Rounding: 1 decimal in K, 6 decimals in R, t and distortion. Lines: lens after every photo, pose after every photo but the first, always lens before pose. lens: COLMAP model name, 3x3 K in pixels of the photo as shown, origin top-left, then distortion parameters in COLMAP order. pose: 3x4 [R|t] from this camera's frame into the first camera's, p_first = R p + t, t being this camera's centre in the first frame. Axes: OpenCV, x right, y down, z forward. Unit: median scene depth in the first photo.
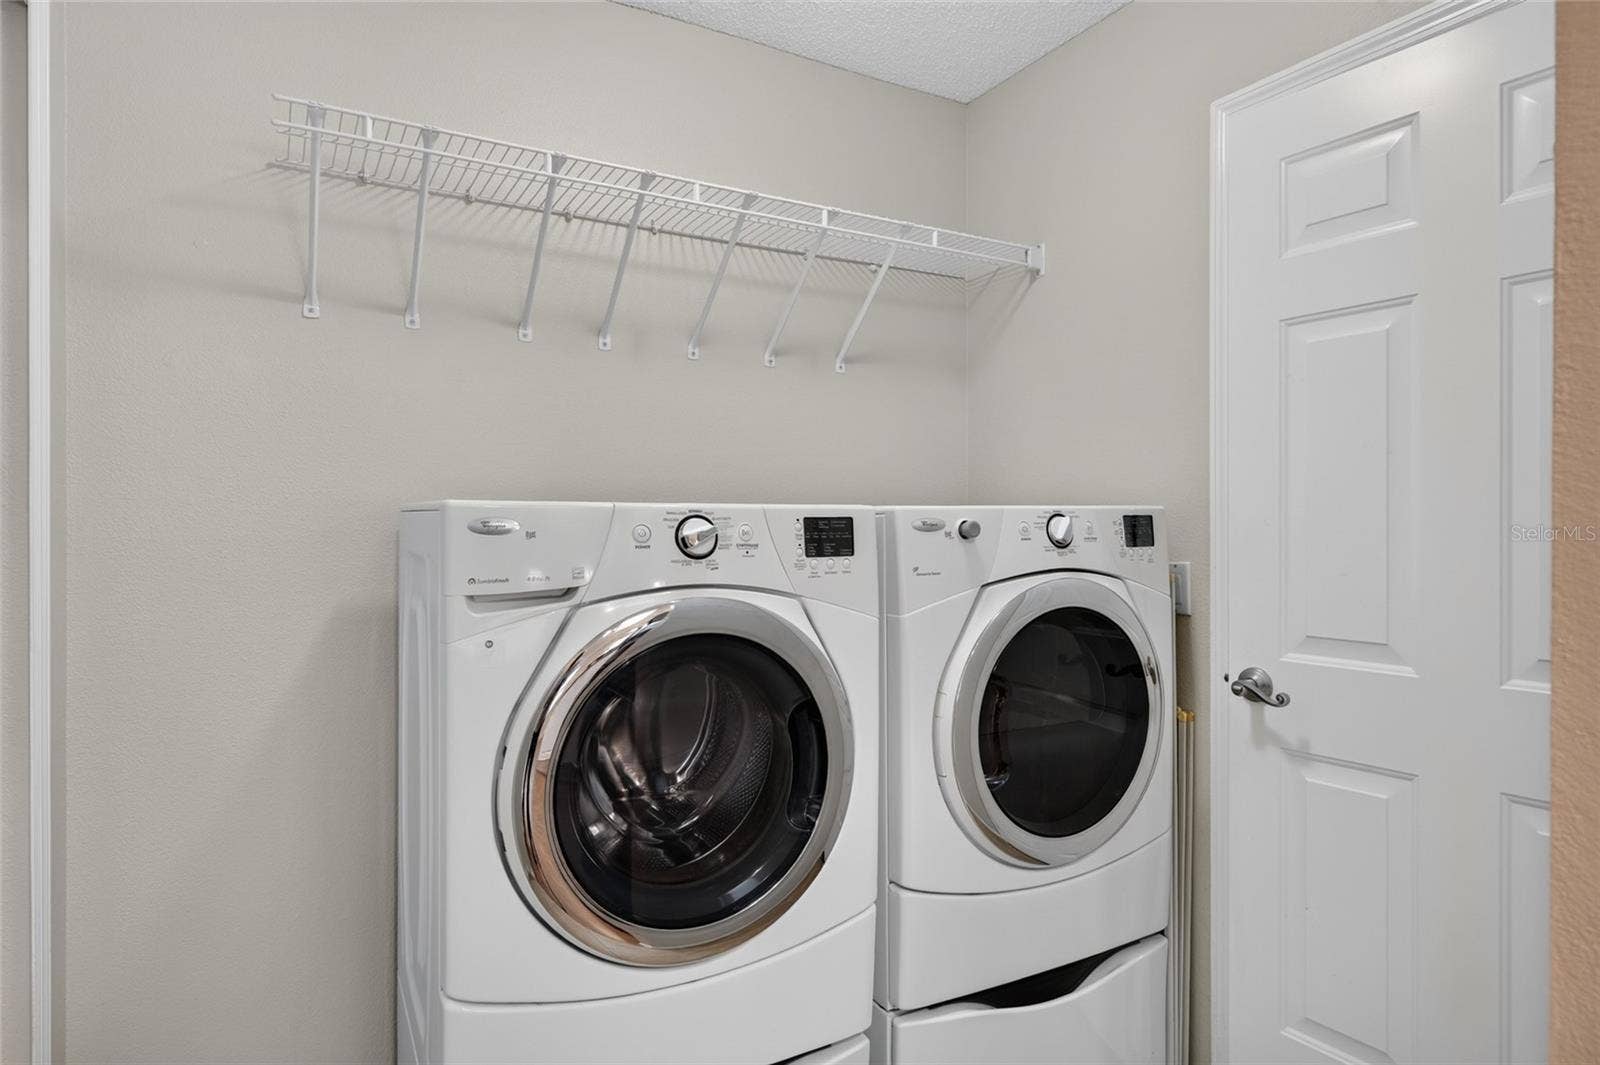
lens RADIAL K [[913.8, 0, 800.0], [0, 913.8, 532.5], [0, 0, 1]] dist [0.001464, 0.000789]
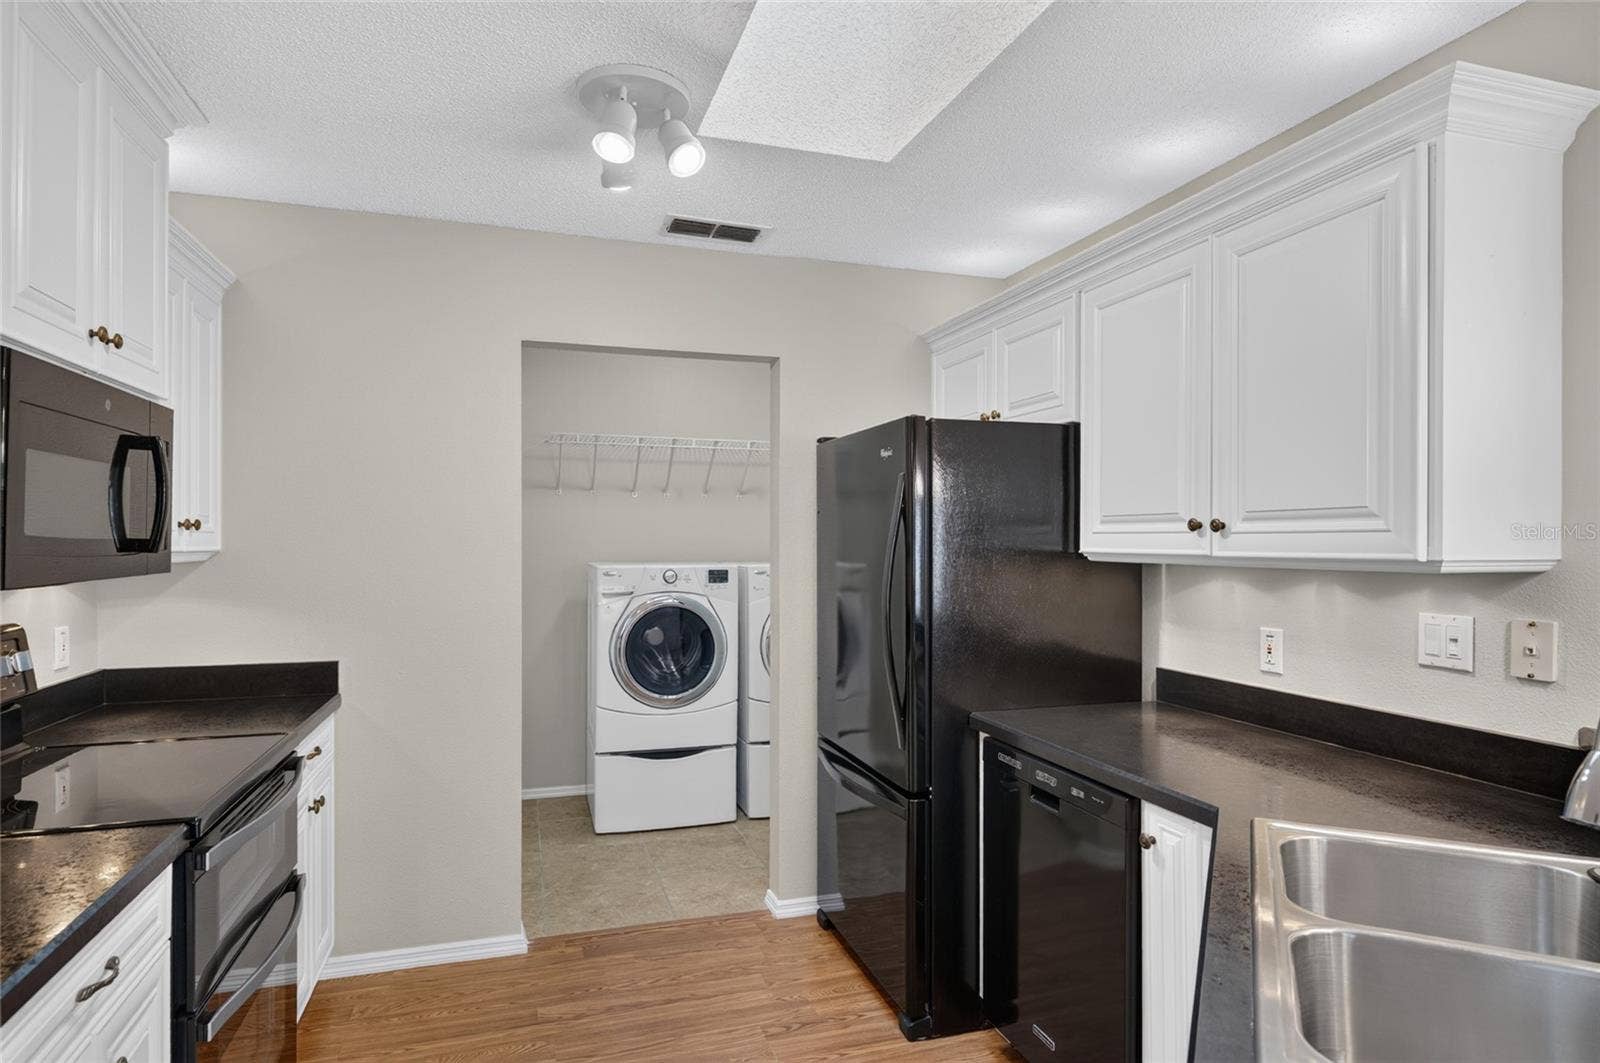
lens RADIAL K [[913.8, 0, 800.0], [0, 913.8, 531.5], [0, 0, 1]] dist [0.001464, 0.000789]
pose [[0.977042, 0.000195, -0.213047, 0.975289], [-0.003282, 0.999895, -0.014134, -0.105014], [0.213022, 0.014509, 0.976940, -1.971426]]
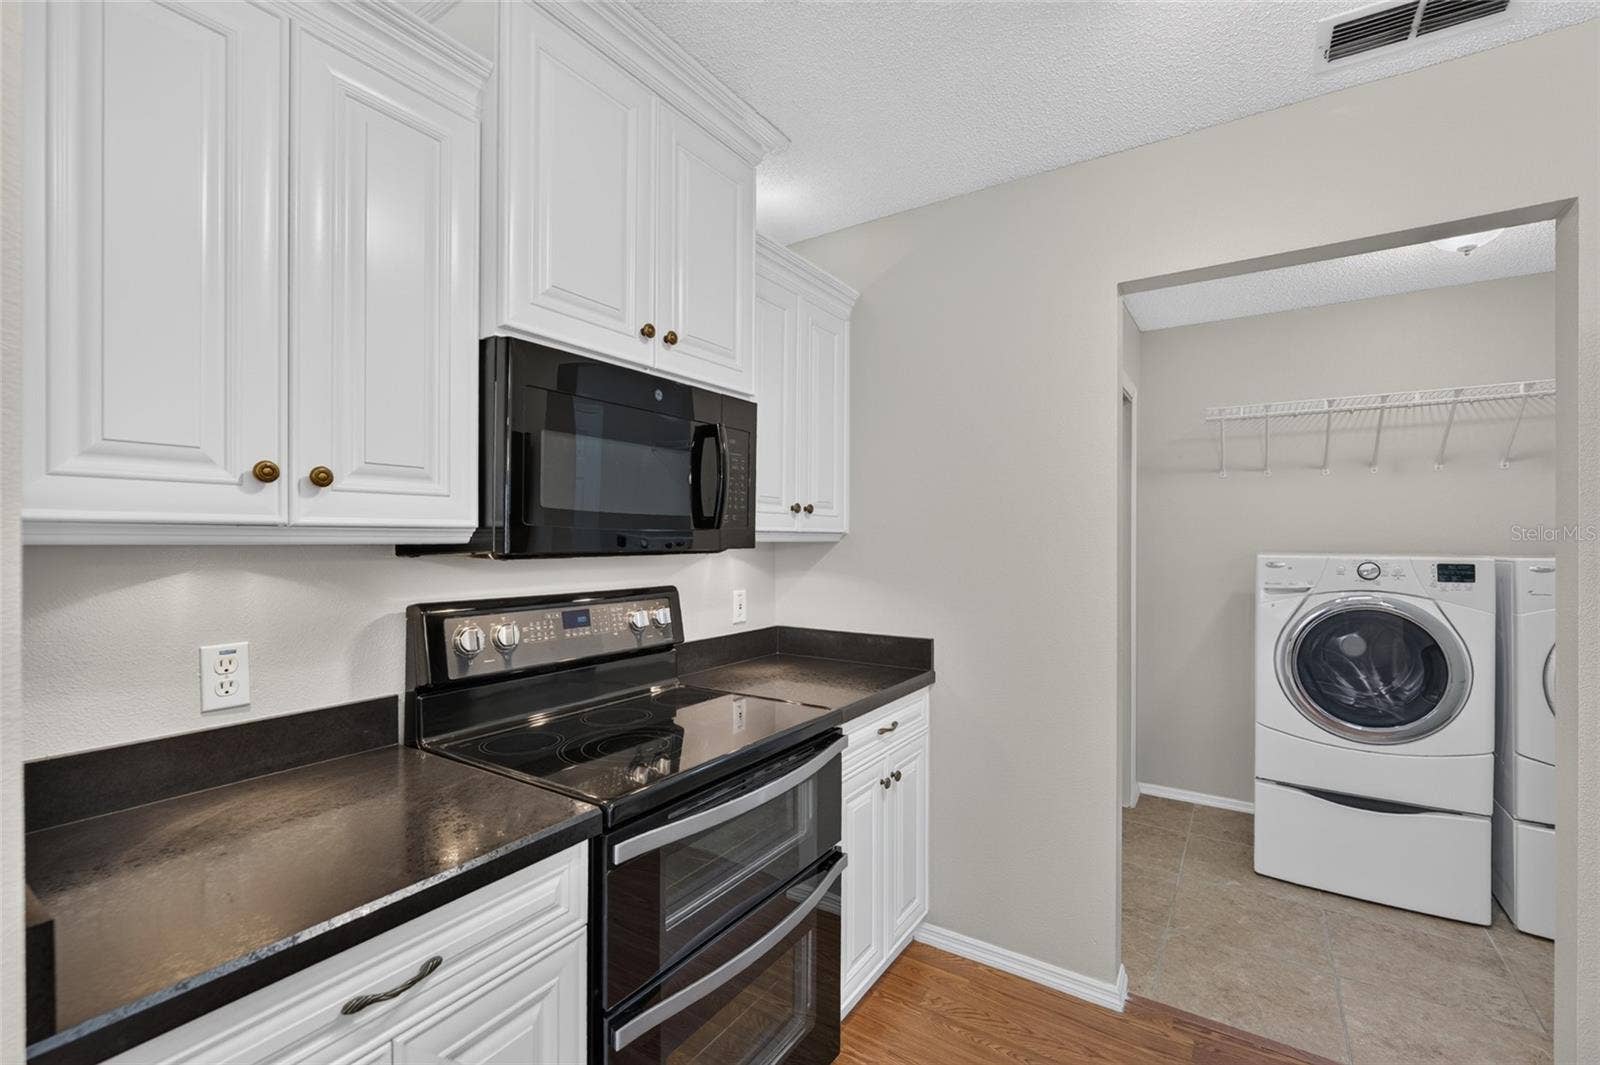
lens RADIAL K [[680.4, 0, 802.0], [0, 680.4, 539.9], [0, 0, 1]] dist [0.002076, -0.004023]
pose [[0.450745, 0.003534, -0.892646, 0.792183], [-0.005339, 0.999985, 0.001264, -0.069284], [0.892637, 0.004196, 0.450757, -1.135790]]
